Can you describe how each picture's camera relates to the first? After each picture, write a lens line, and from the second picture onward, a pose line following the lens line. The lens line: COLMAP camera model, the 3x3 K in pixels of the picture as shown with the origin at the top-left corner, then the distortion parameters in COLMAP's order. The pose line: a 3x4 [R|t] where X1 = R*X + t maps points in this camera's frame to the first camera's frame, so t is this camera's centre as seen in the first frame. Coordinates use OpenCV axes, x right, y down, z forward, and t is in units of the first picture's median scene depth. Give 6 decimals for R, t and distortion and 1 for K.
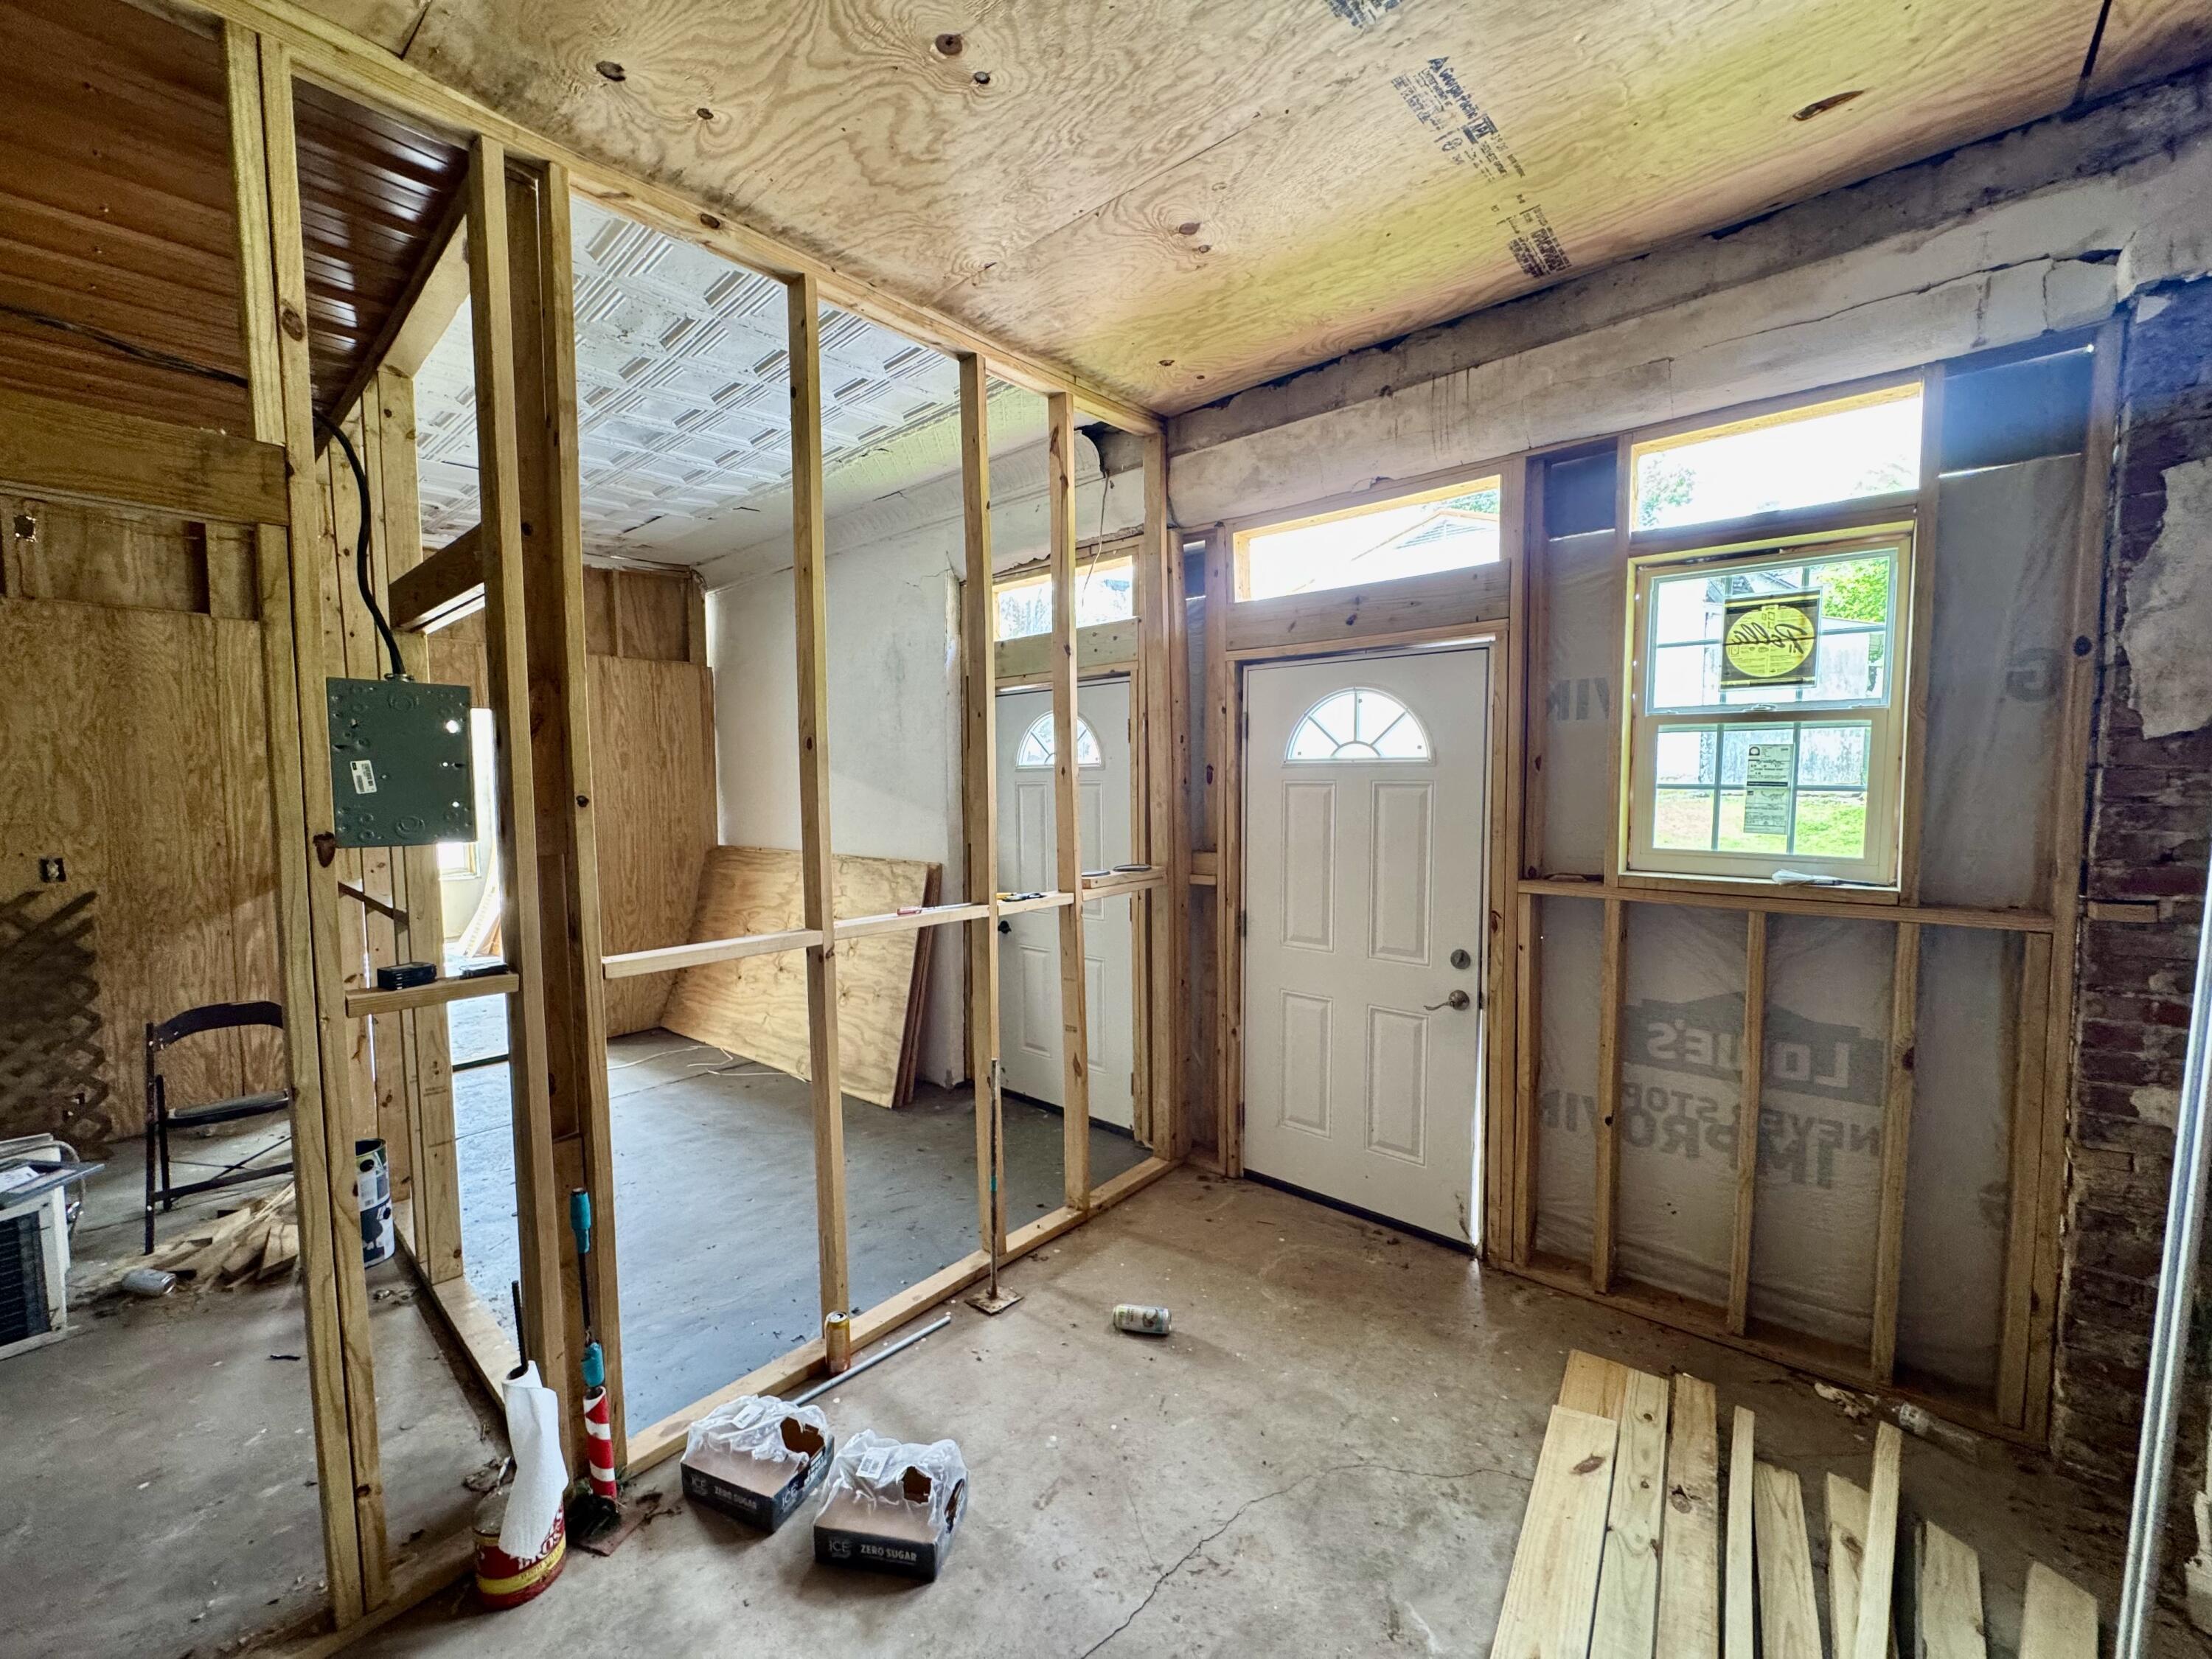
lens RADIAL K [[869.2, 0, 1093.7], [0, 869.2, 836.5], [0, 0, 1]] dist [-0.003642, 0.000181]
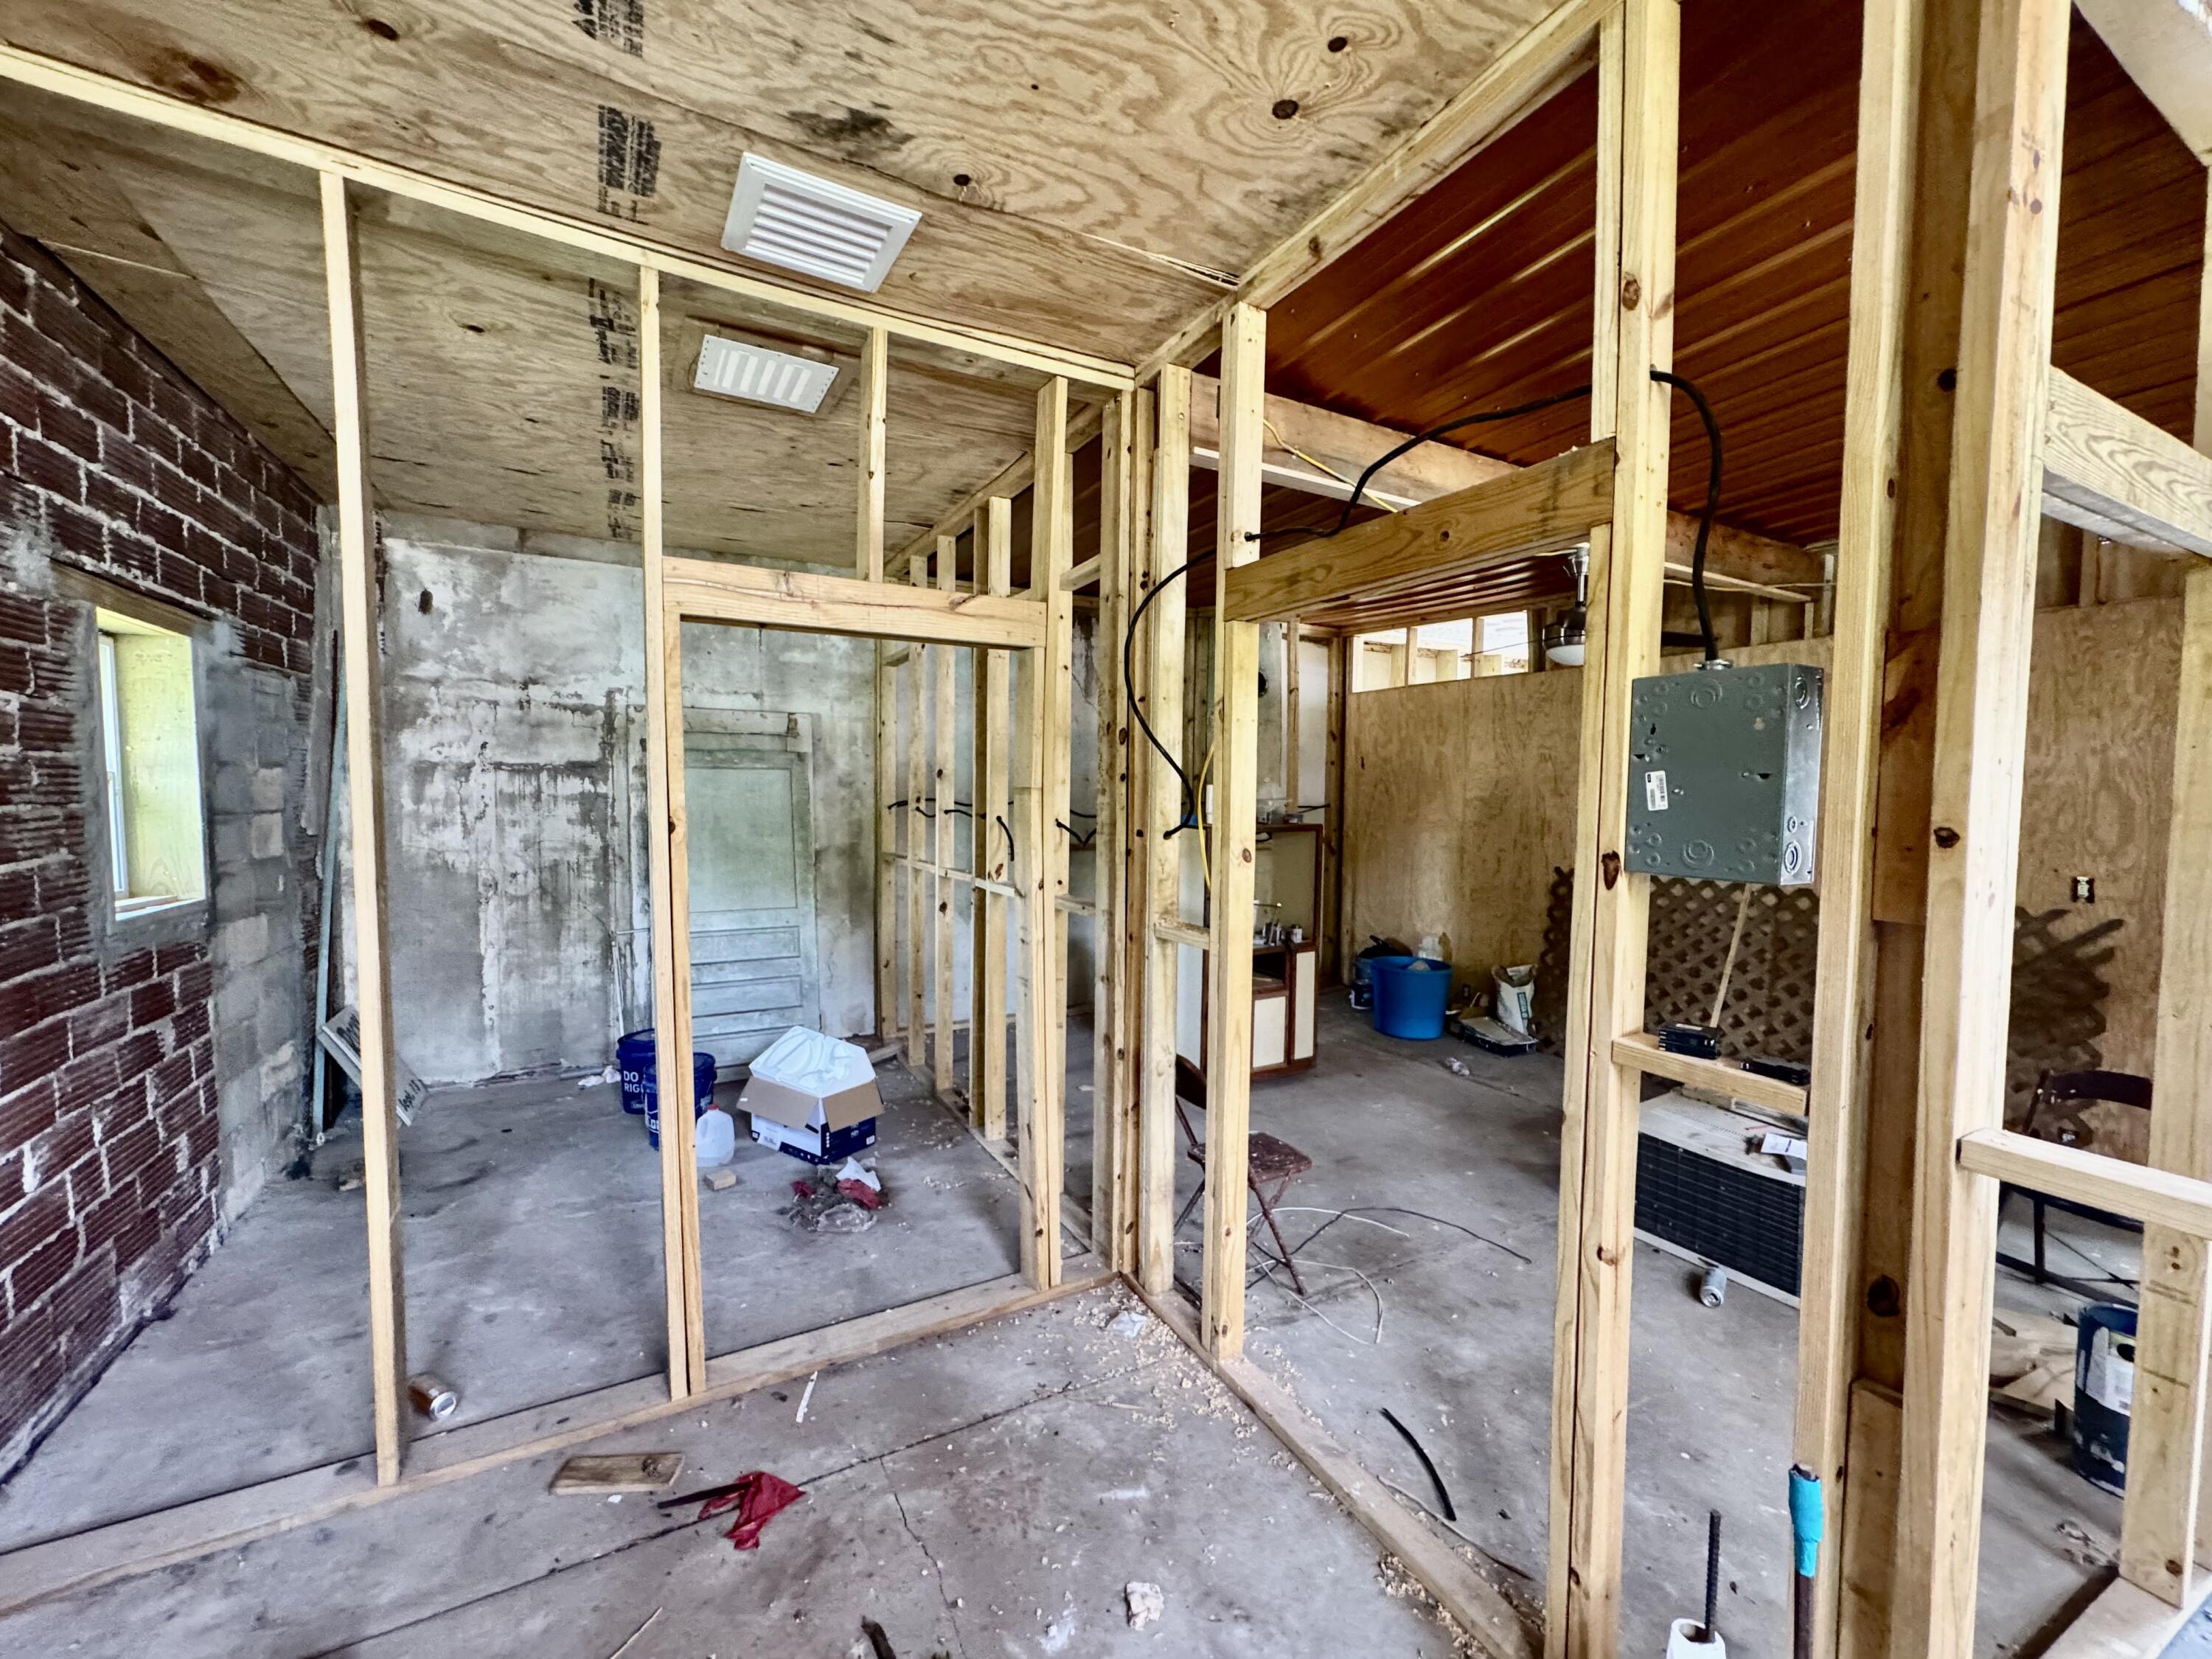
lens RADIAL K [[869.2, 0, 1101.6], [0, 869.2, 832.0], [0, 0, 1]] dist [-0.003642, 0.000181]
pose [[-0.351717, 0.051647, -0.934681, 0.056851], [-0.073598, 0.993861, 0.082611, -0.023939], [0.933209, 0.097846, -0.345756, 0.322054]]
